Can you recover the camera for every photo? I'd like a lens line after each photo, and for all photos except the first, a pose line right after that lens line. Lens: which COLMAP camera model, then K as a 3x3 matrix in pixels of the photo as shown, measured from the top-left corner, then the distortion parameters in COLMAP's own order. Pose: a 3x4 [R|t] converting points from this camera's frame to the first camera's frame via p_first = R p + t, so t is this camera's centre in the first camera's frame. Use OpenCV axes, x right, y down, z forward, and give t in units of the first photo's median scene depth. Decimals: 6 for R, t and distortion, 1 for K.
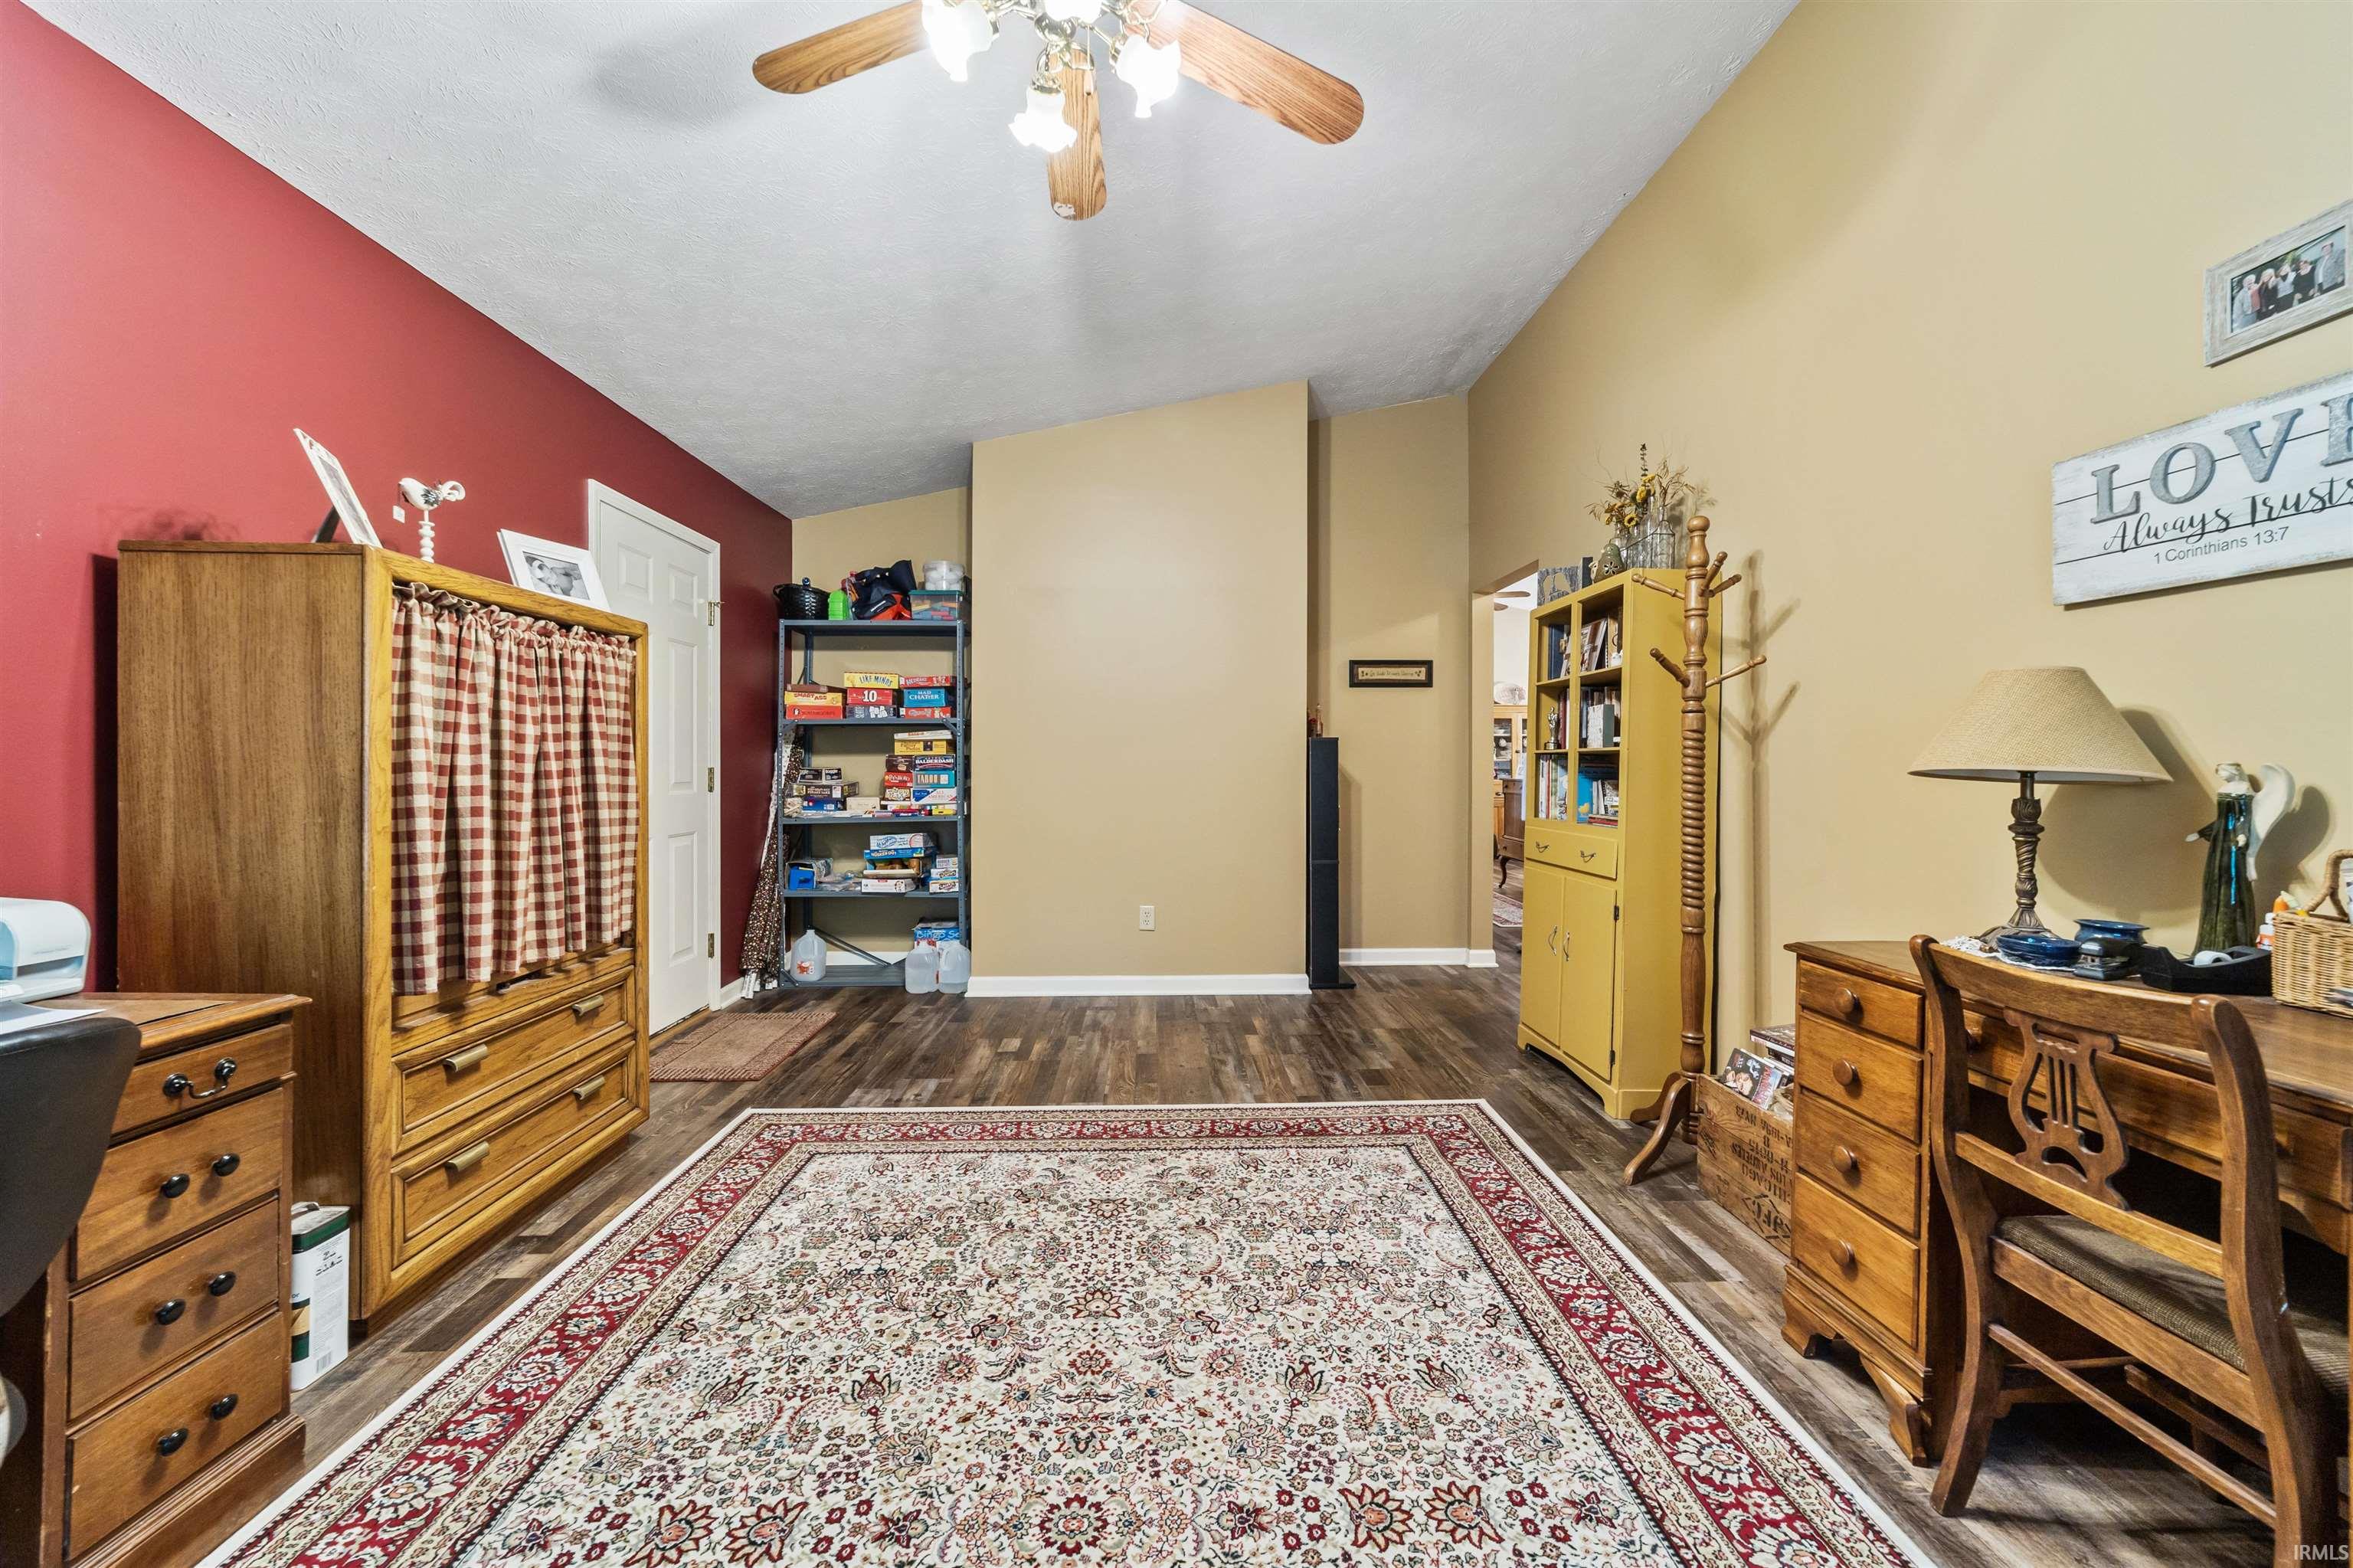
lens RADIAL K [[937.2, 0, 1174.9], [0, 937.2, 771.4], [0, 0, 1]] dist [0.000537, 0.000868]
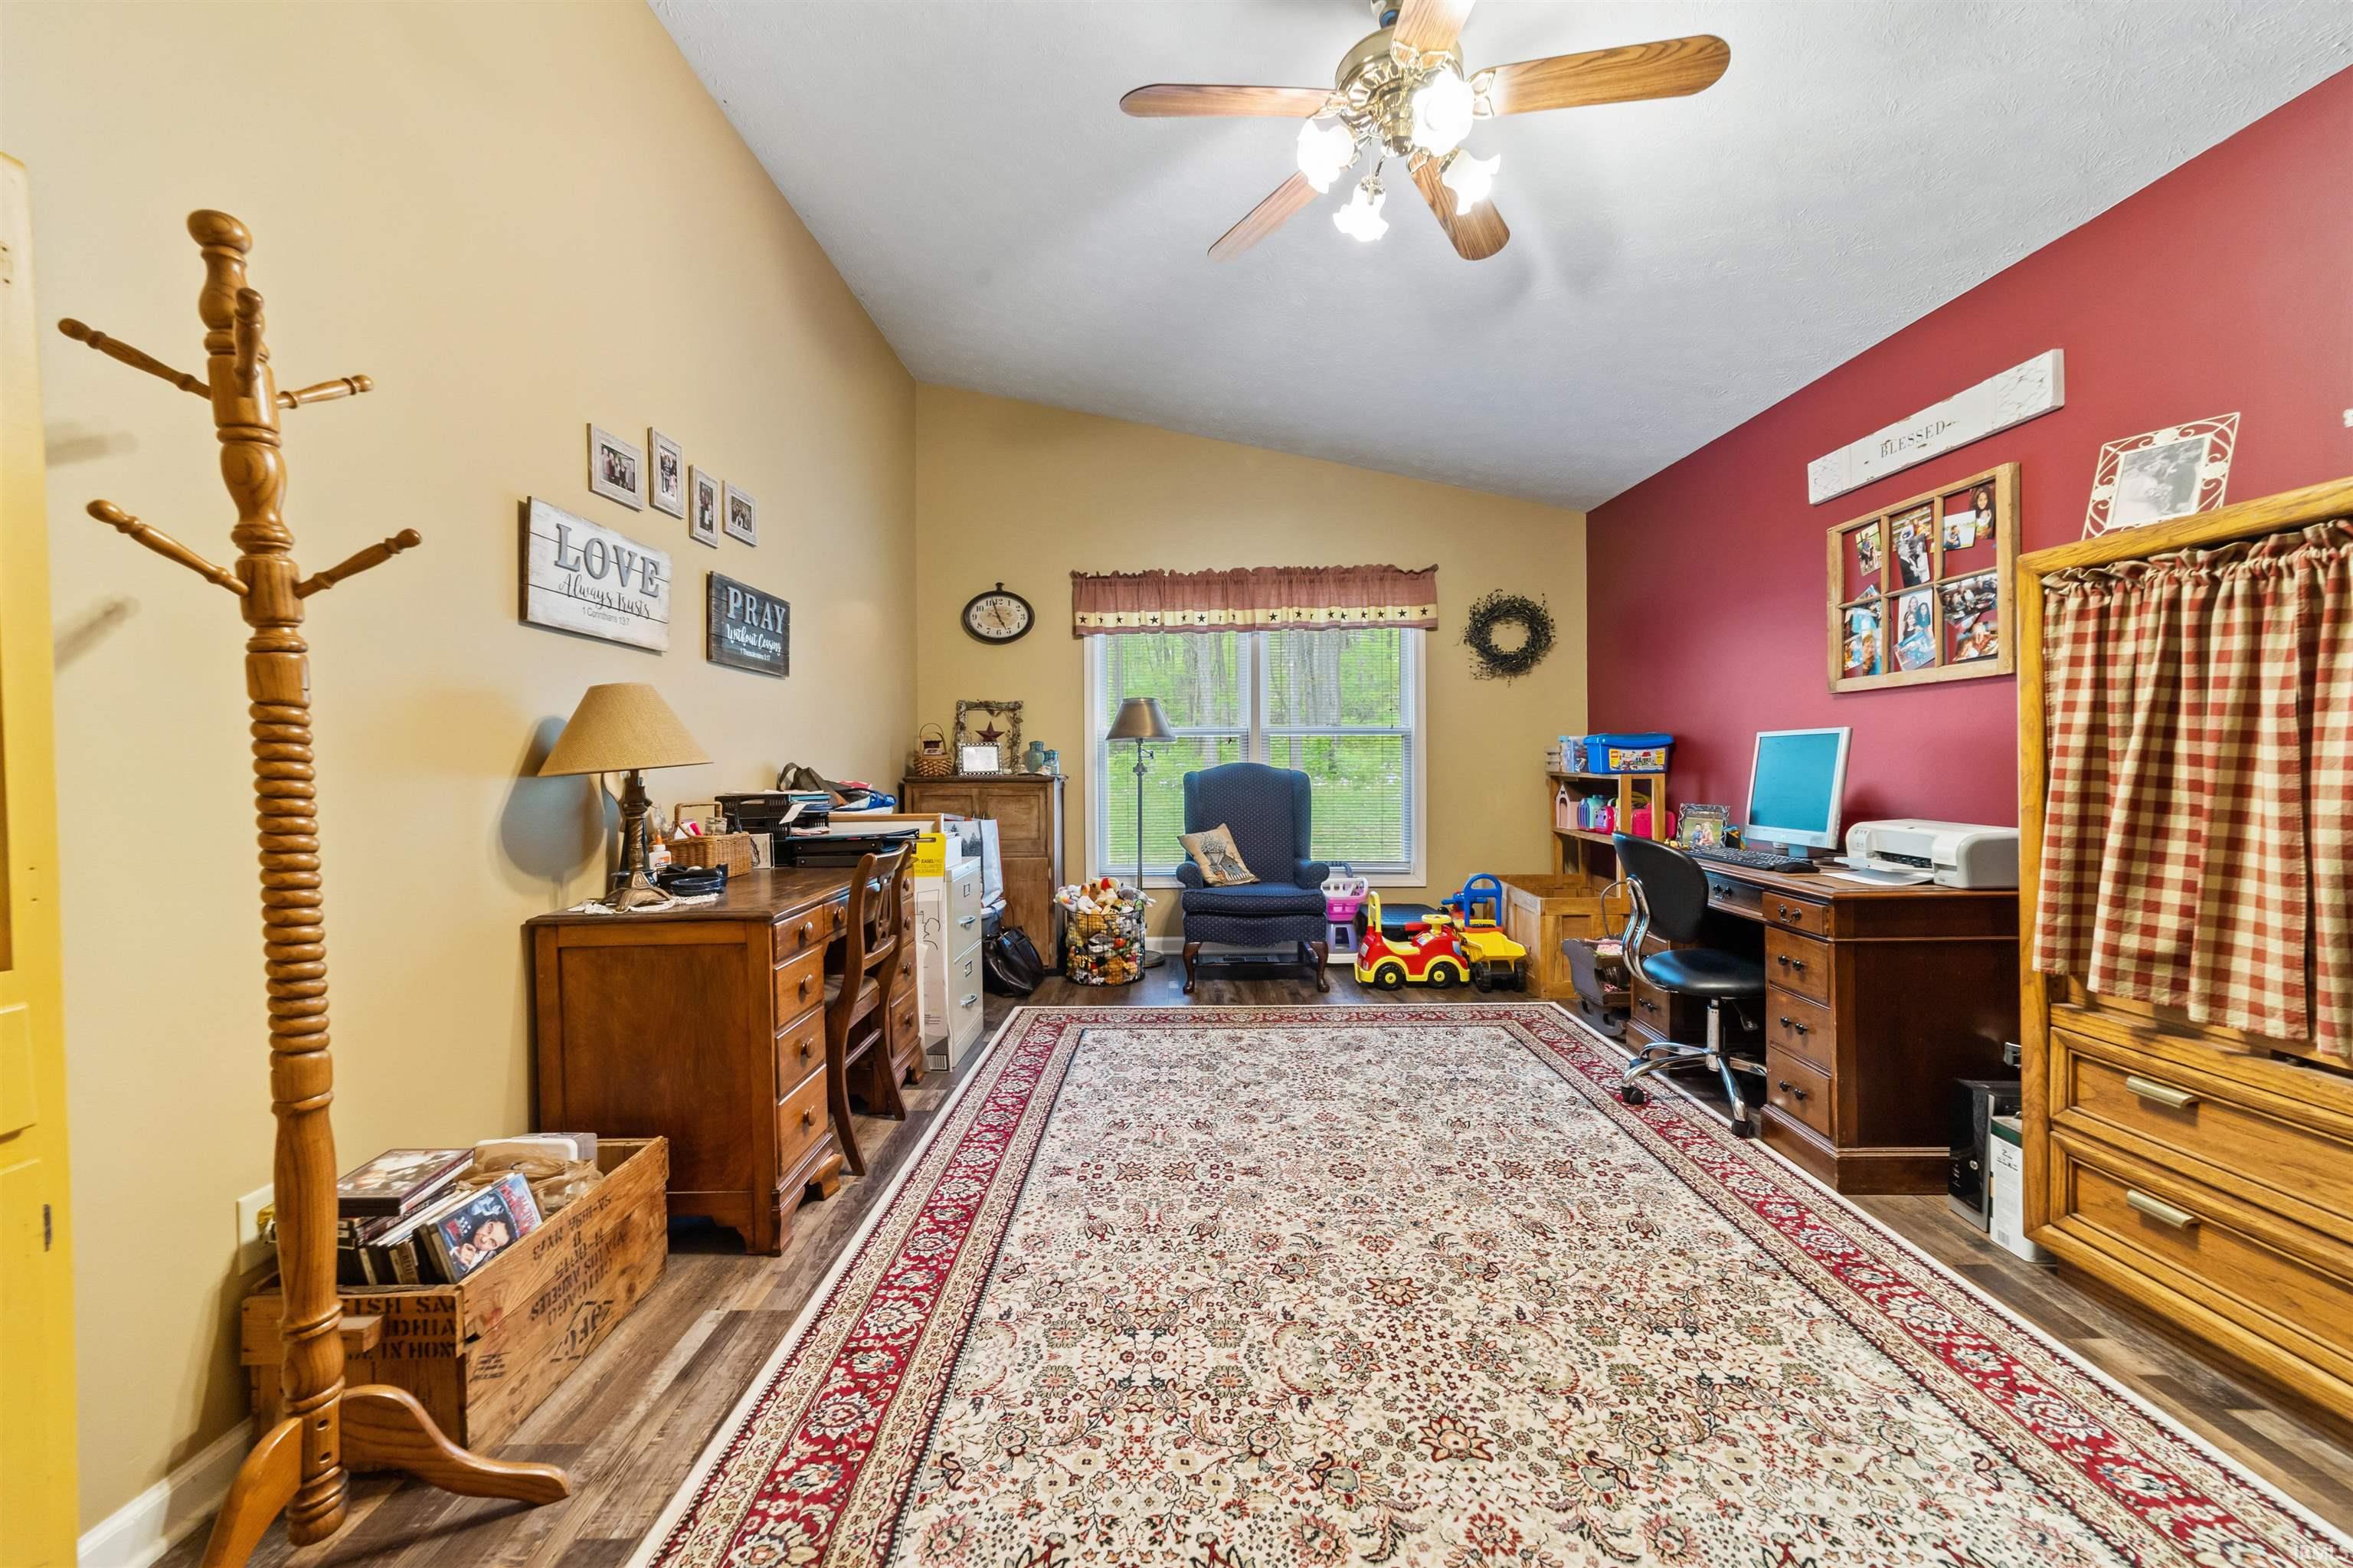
lens RADIAL K [[937.2, 0, 1162.5], [0, 937.2, 769.9], [0, 0, 1]] dist [0.000537, 0.000868]
pose [[-0.999080, 0.006522, 0.042385, 0.124227], [0.007361, 0.999780, 0.019647, -0.012381], [-0.042248, 0.019941, -0.998908, 2.080043]]
